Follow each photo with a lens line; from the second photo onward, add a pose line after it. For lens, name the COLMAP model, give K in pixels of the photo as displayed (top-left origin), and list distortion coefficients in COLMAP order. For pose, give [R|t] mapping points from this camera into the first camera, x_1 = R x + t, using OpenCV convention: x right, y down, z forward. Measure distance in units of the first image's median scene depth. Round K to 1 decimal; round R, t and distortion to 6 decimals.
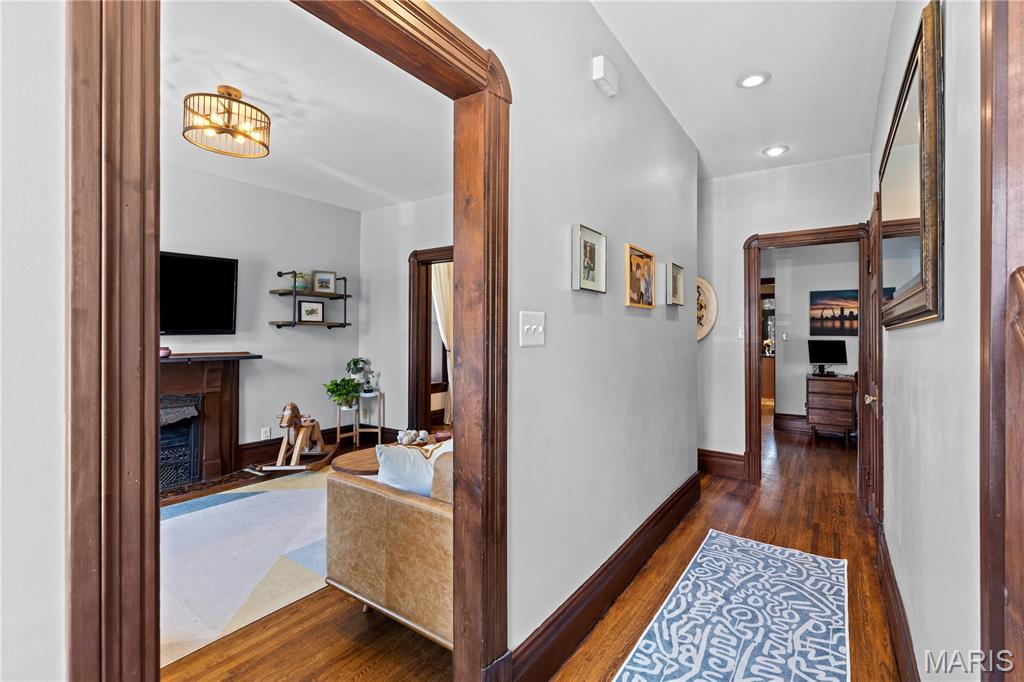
lens RADIAL K [[461.4, 0, 517.0], [0, 461.4, 333.6], [0, 0, 1]] dist [-0.000391, -0.000227]
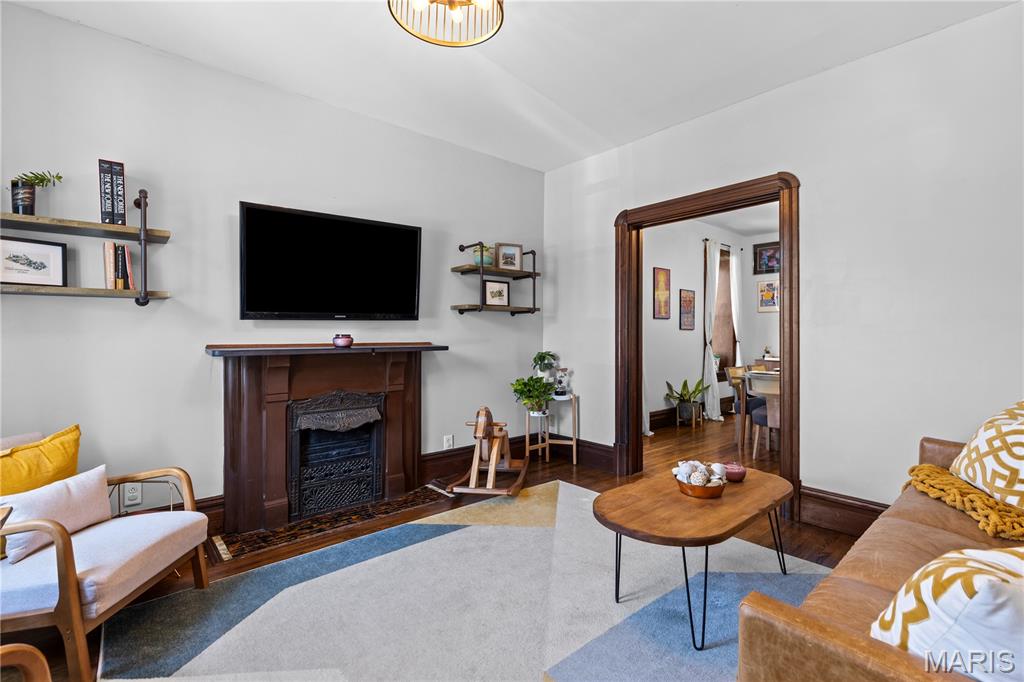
lens RADIAL K [[465.3, 0, 516.8], [0, 465.3, 336.1], [0, 0, 1]] dist [0.001101, -0.000551]
pose [[0.967841, -0.003506, -0.251539, -0.206497], [0.005465, 0.999960, 0.007089, 0.021502], [0.251504, -0.008236, 0.967821, 0.218026]]
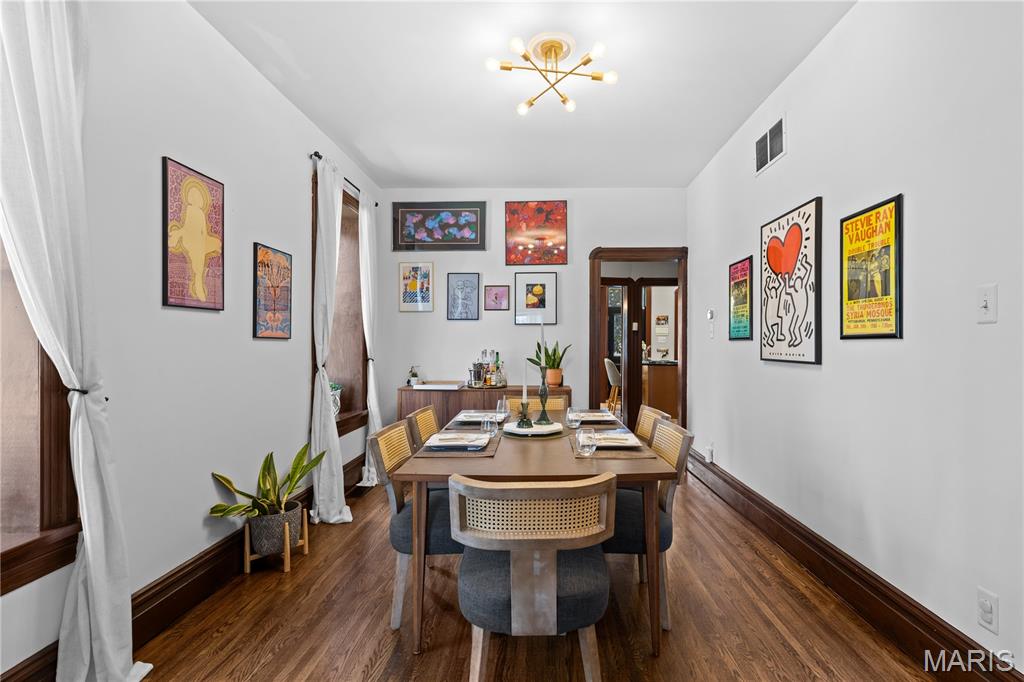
lens RADIAL K [[465.3, 0, 516.8], [0, 465.3, 336.1], [0, 0, 1]] dist [0.001101, -0.000551]
pose [[0.855697, -0.000376, 0.517477, -0.113558], [0.005445, 0.999951, -0.008279, 0.018383], [-0.517449, 0.009902, 0.855657, 0.946923]]
